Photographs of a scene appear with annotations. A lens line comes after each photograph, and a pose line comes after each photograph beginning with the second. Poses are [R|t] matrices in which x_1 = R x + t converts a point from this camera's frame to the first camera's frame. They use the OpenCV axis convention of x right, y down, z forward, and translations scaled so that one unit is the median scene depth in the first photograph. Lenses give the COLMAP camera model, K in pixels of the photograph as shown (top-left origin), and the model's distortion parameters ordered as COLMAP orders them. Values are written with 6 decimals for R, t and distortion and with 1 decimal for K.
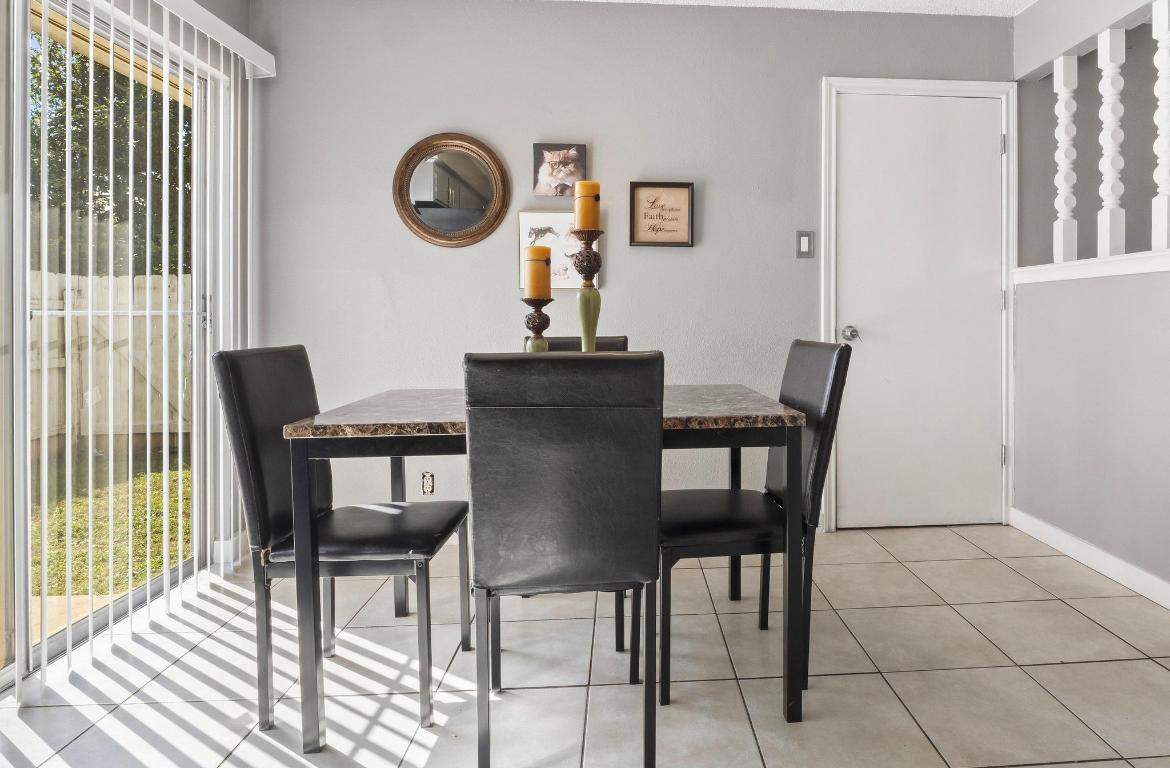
lens RADIAL K [[763.1, 0, 585.1], [0, 763.1, 323.5], [0, 0, 1]] dist [0.004576, 0.000553]
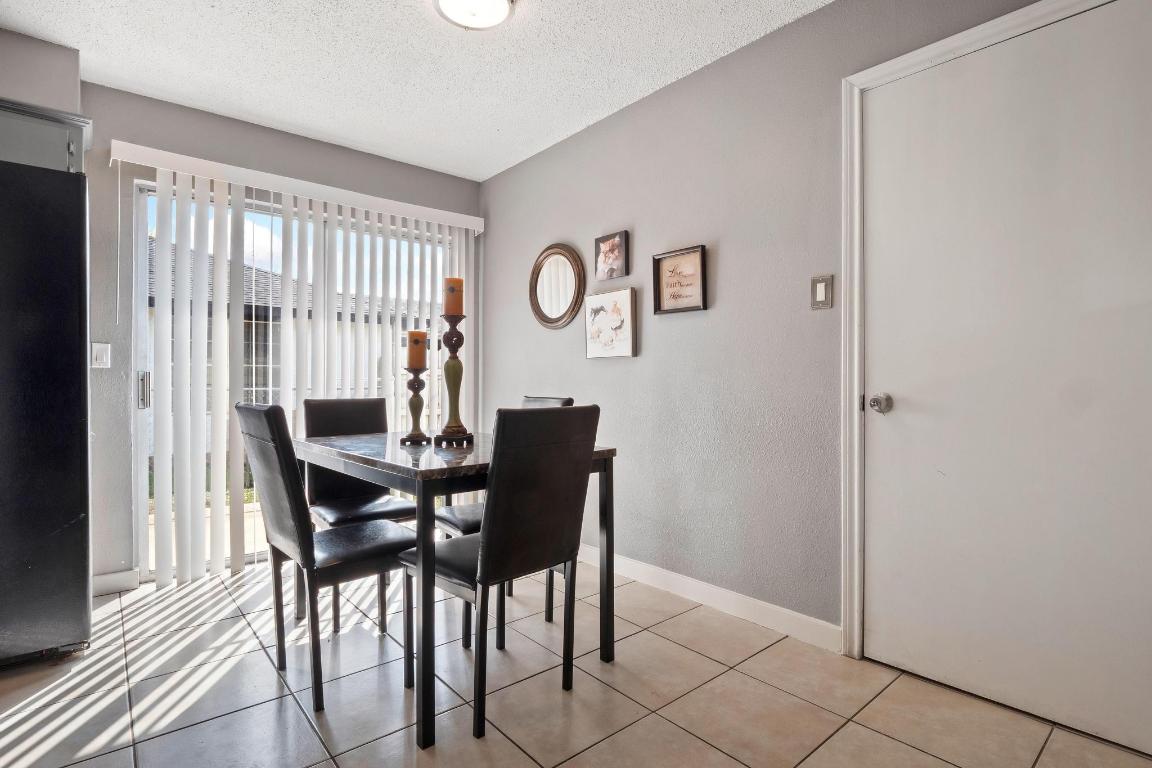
lens RADIAL K [[571.4, 0, 576.0], [0, 571.4, 384.0], [0, 0, 1]] dist [-0.002141, -0.000173]
pose [[0.579092, 0.003808, -0.815253, 0.648272], [-0.006342, 0.999980, 0.000166, -0.004451], [0.815237, 0.005075, 0.579105, 0.442416]]
